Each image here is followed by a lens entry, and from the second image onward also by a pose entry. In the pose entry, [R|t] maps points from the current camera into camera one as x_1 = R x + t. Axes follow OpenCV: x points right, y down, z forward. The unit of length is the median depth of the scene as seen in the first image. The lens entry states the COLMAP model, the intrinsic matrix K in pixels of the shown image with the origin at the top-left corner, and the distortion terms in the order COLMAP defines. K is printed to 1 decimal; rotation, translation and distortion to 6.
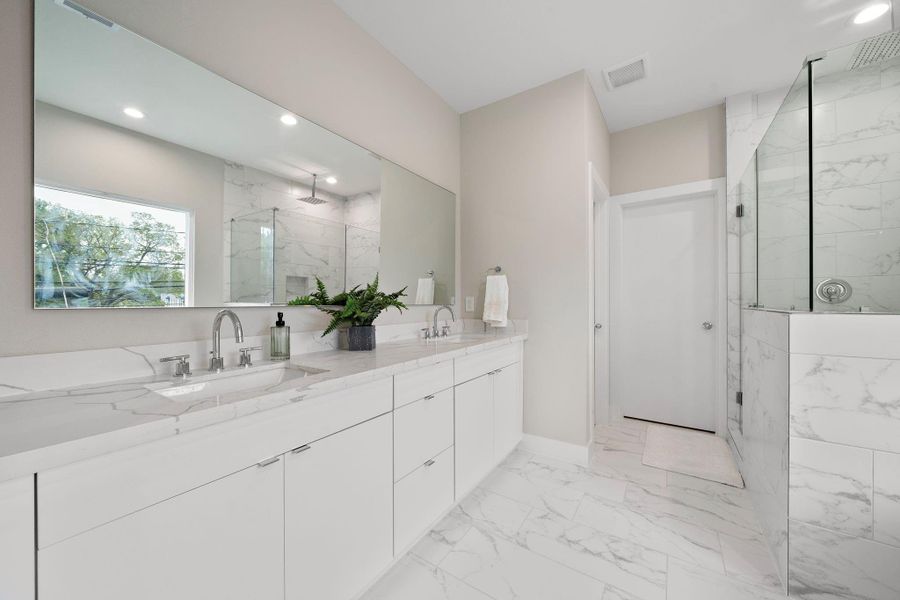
lens RADIAL K [[330.5, 0, 448.7], [0, 330.5, 304.1], [0, 0, 1]] dist [-0.000616, -0.000052]
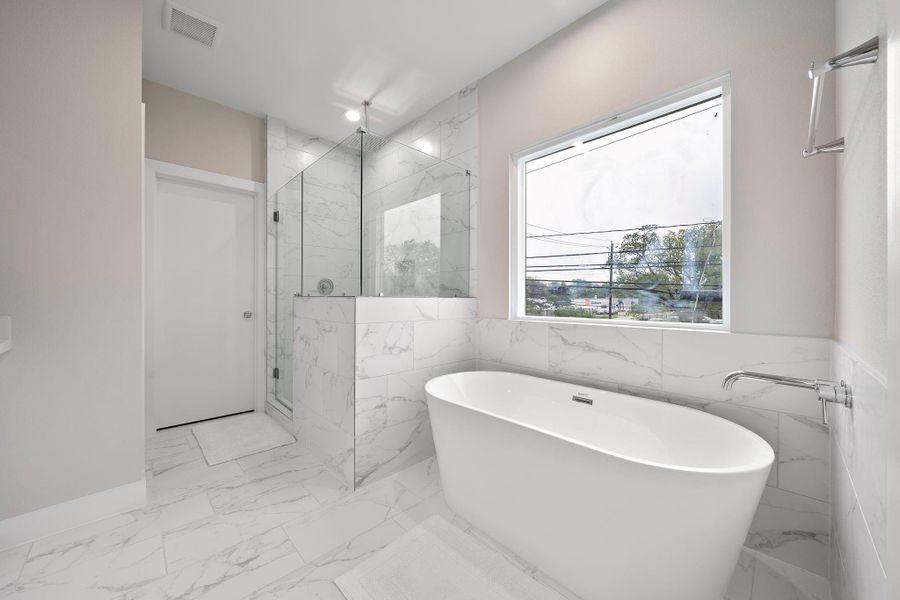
lens RADIAL K [[326.4, 0, 447.7], [0, 326.4, 300.8], [0, 0, 1]] dist [-0.002022, -0.000318]
pose [[0.209193, -0.004036, 0.977866, -0.180328], [0.002199, 0.999991, 0.003657, 0.024920], [-0.977872, 0.001386, 0.209200, 0.183572]]
